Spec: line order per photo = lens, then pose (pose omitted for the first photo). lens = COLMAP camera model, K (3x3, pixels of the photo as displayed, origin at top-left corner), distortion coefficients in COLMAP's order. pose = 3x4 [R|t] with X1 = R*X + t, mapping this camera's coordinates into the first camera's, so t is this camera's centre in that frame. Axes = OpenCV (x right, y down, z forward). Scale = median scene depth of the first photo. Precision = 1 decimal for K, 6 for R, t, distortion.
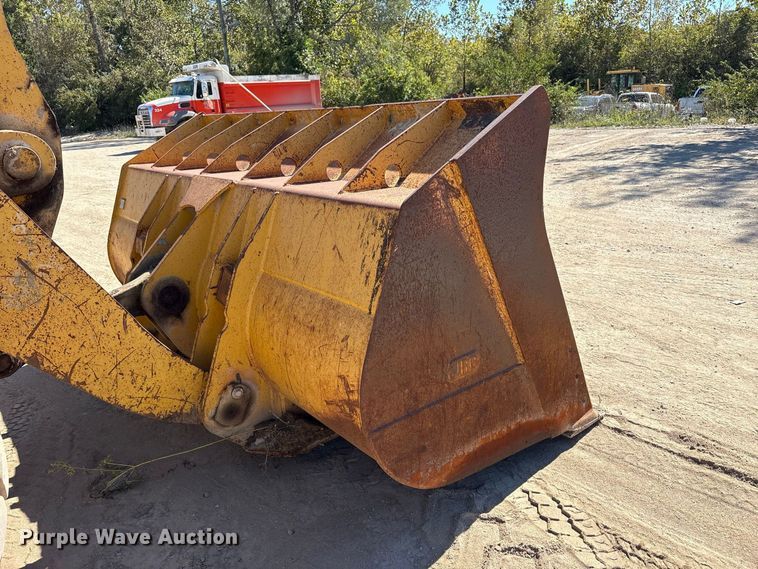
lens RADIAL K [[577.7, 0, 382.9], [0, 577.7, 282.8], [0, 0, 1]] dist [0.012315, -0.007396]
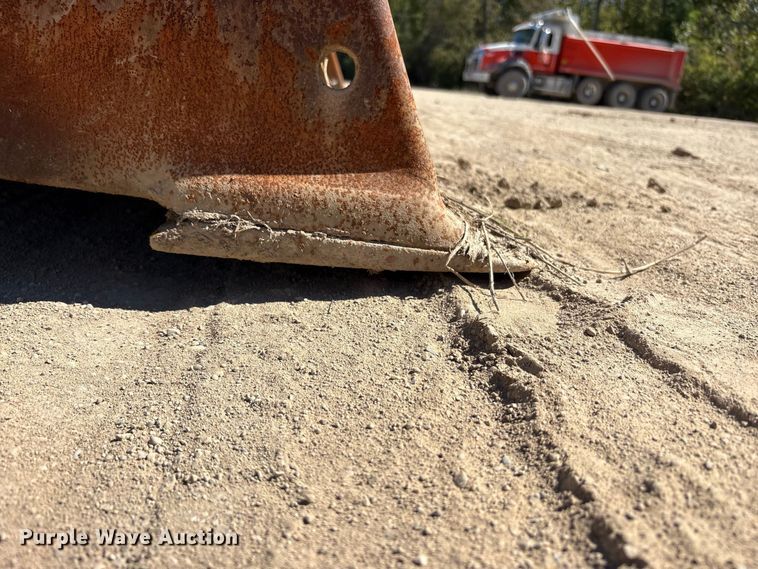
lens RADIAL K [[577.7, 0, 382.9], [0, 577.7, 282.8], [0, 0, 1]] dist [0.012315, -0.007396]
pose [[0.816049, 0.312578, -0.486167, 0.049142], [-0.308191, 0.946914, 0.091503, 0.025960], [0.488960, 0.075162, 0.869062, 0.095629]]
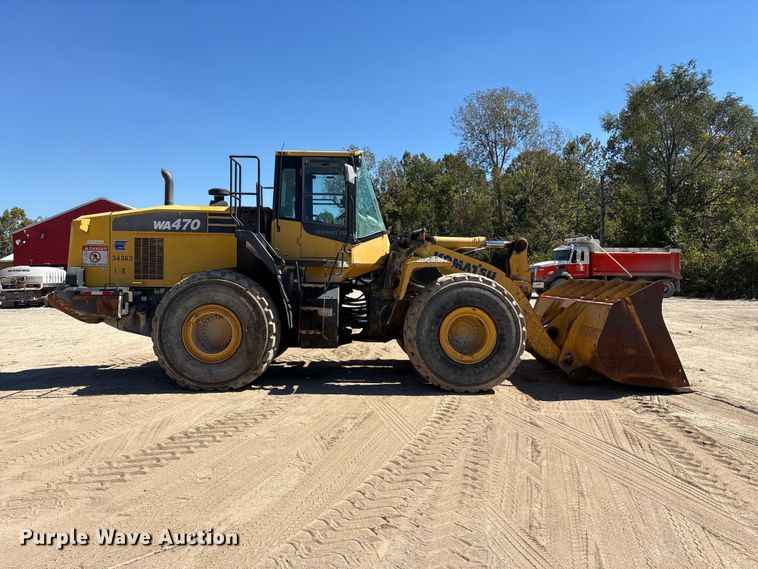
lens RADIAL K [[577.7, 0, 382.9], [0, 577.7, 282.8], [0, 0, 1]] dist [0.012315, -0.007396]
pose [[0.816912, 0.074162, -0.571974, 0.081261], [-0.220747, 0.956392, -0.191272, 0.068759], [0.532847, 0.282514, 0.797660, -0.256149]]
